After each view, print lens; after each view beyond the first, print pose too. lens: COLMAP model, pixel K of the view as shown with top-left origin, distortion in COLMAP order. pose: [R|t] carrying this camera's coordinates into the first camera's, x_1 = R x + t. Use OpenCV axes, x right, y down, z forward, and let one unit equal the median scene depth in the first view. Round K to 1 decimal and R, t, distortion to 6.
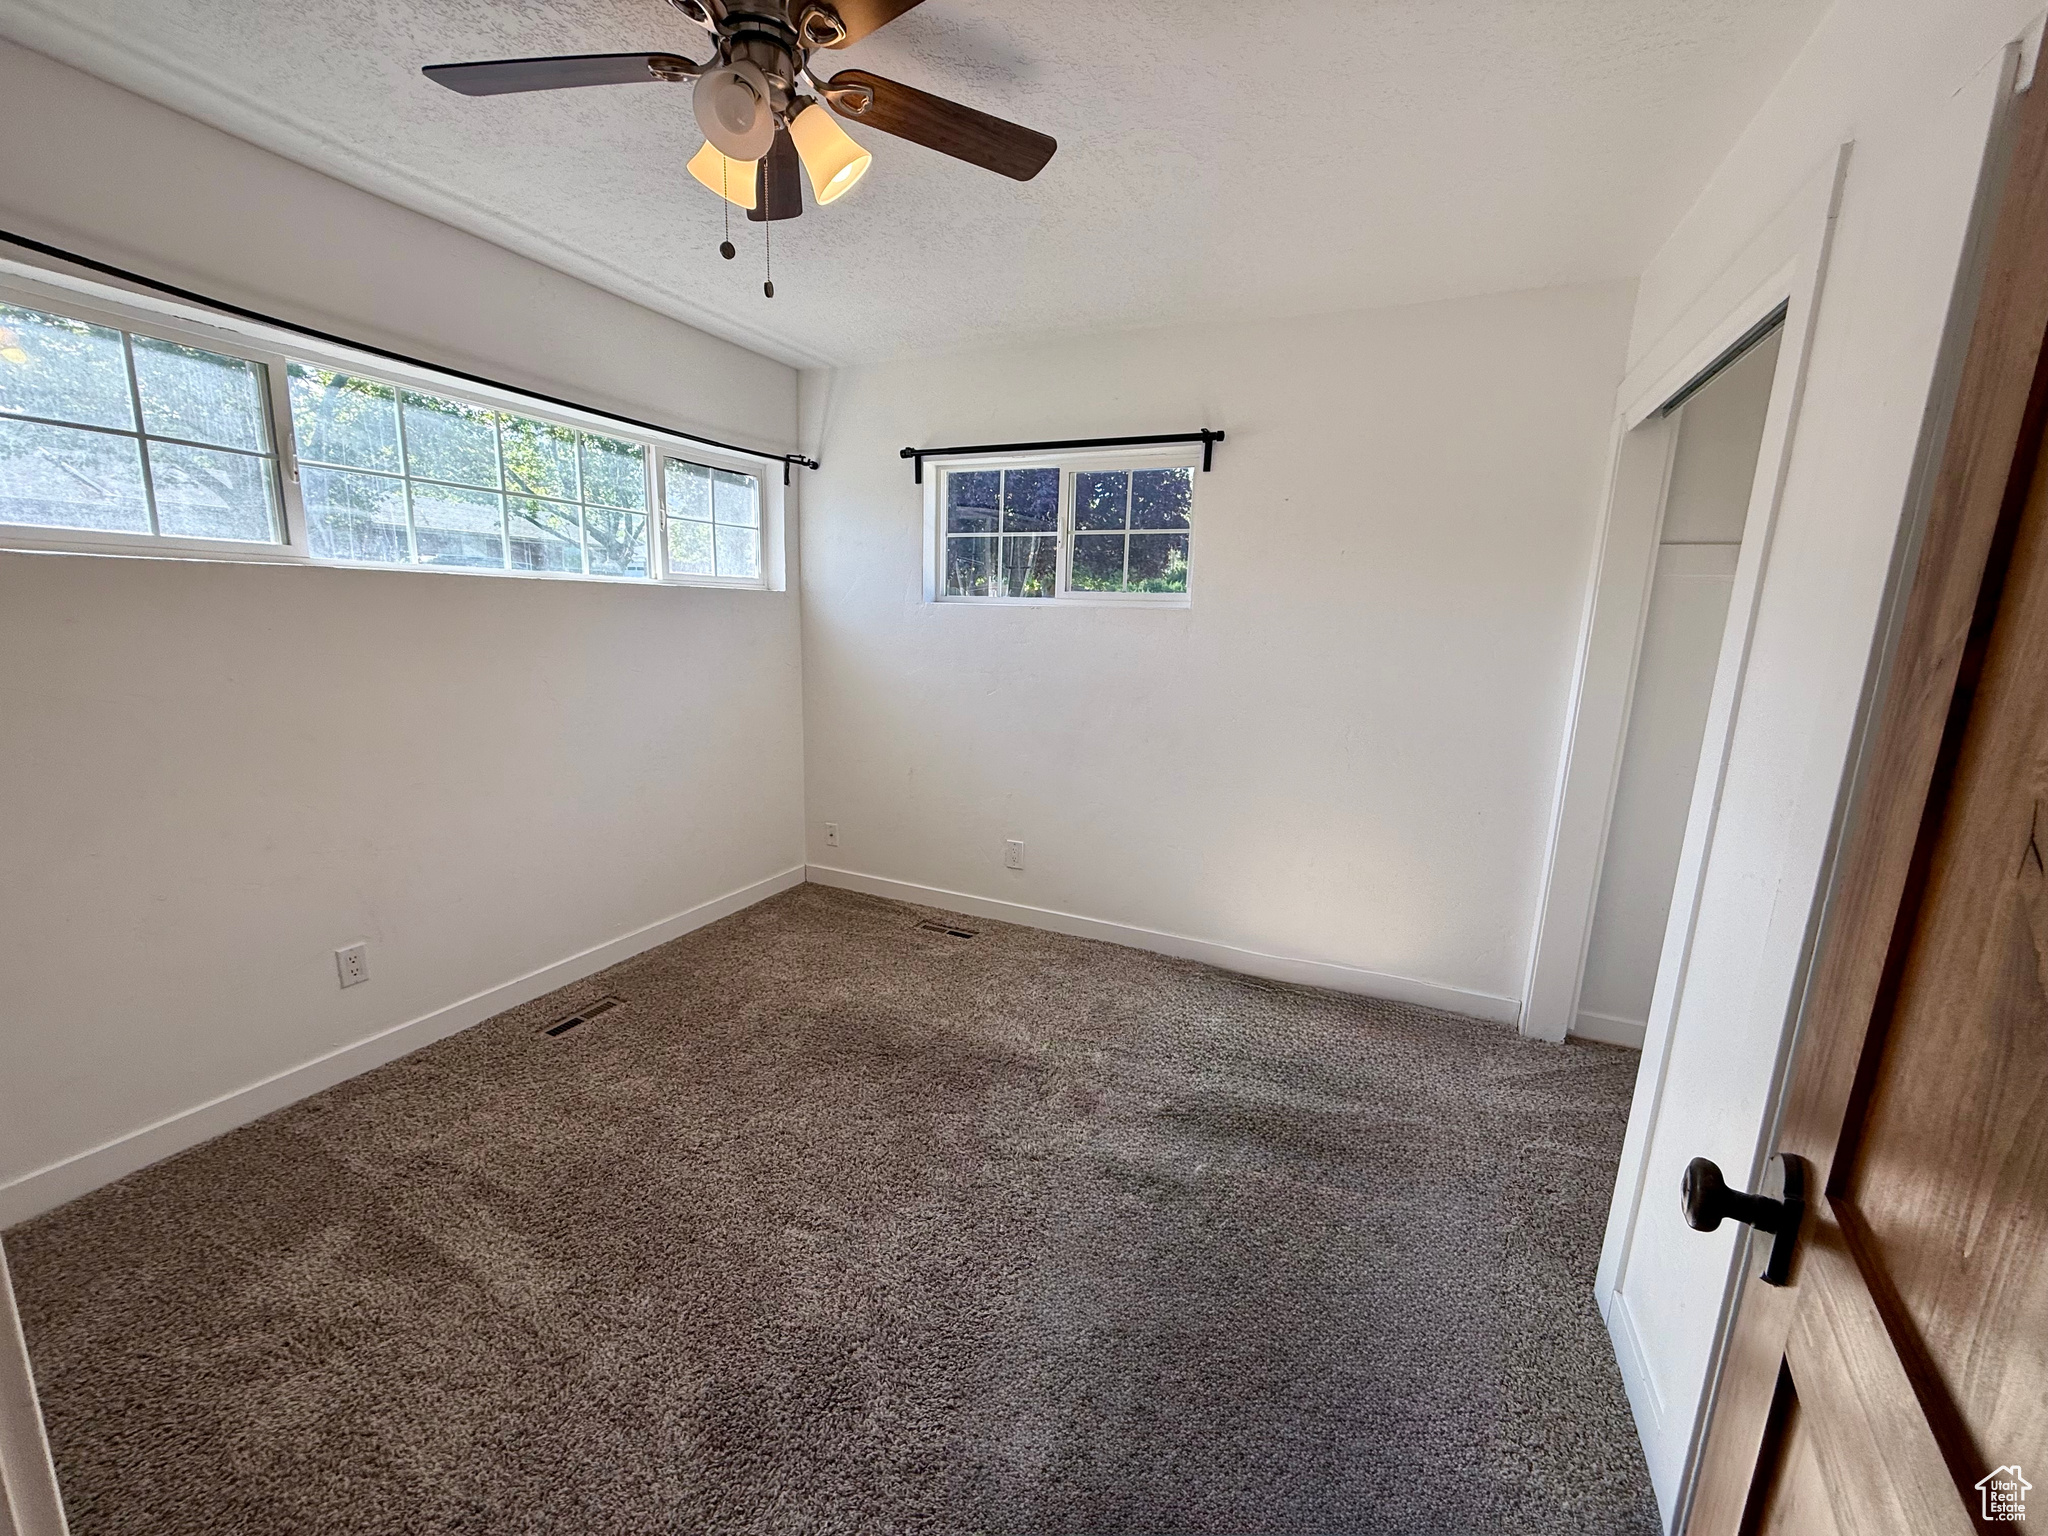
lens RADIAL K [[809.0, 0, 1074.4], [0, 809.0, 774.2], [0, 0, 1]] dist [0.001928, 0.000348]
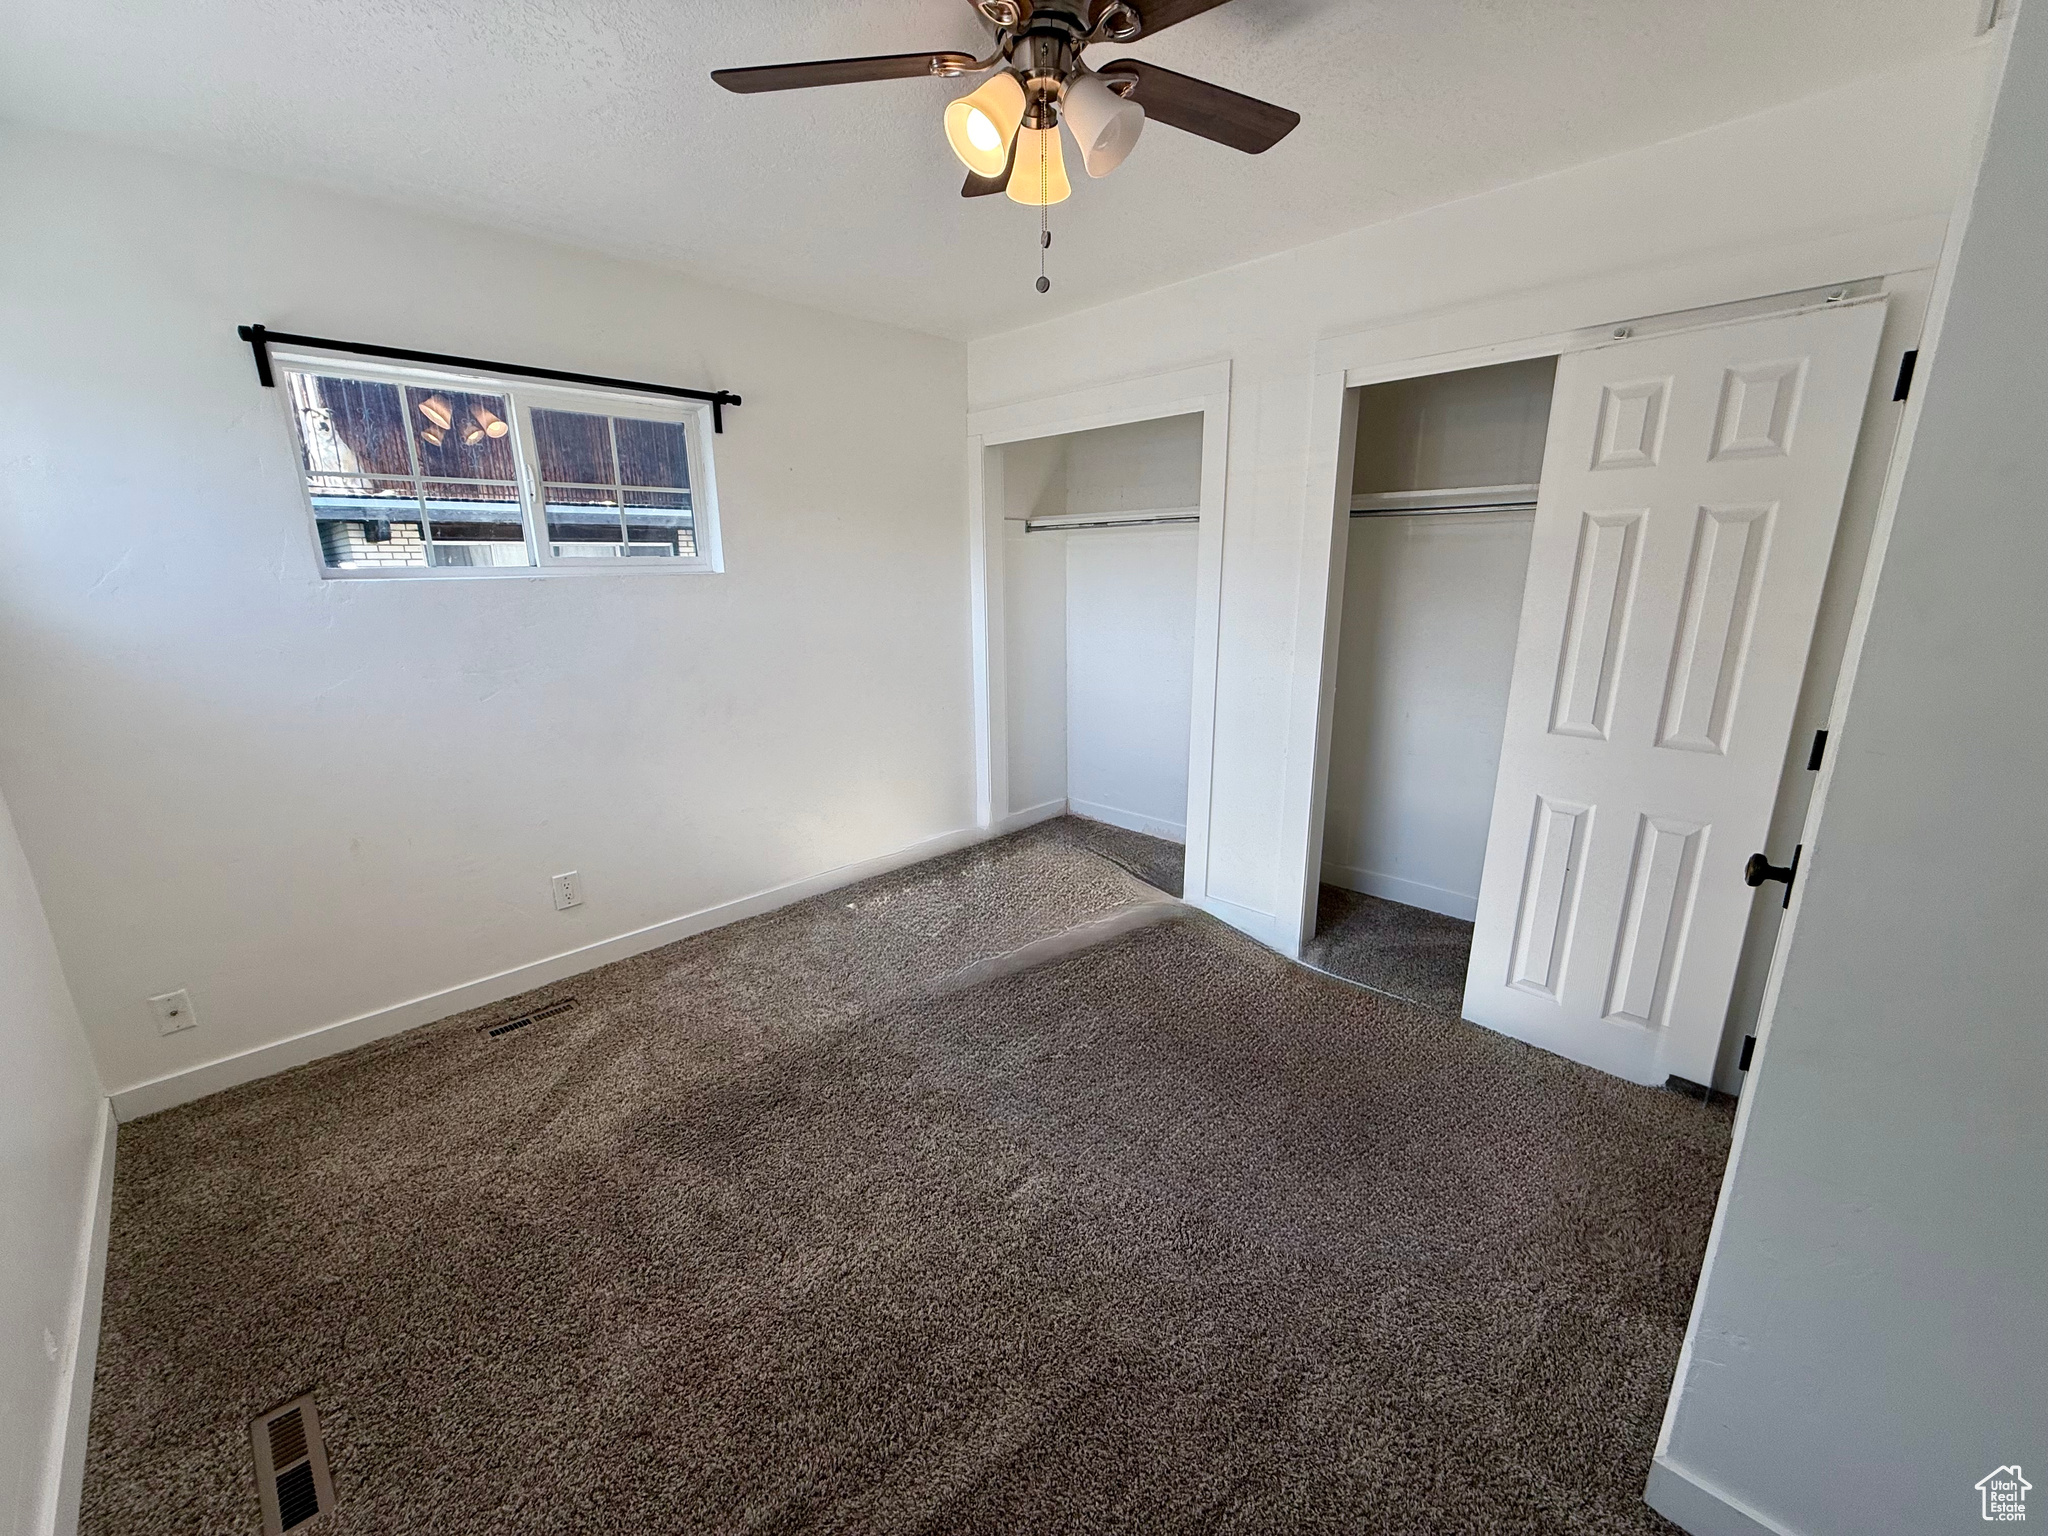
lens RADIAL K [[809.0, 0, 1028.7], [0, 809.0, 767.6], [0, 0, 1]] dist [0.001928, 0.000348]
pose [[0.356636, -0.270216, 0.894312, -0.638626], [0.189634, 0.958268, 0.213917, -0.110435], [-0.914795, 0.093302, 0.392995, 0.273027]]
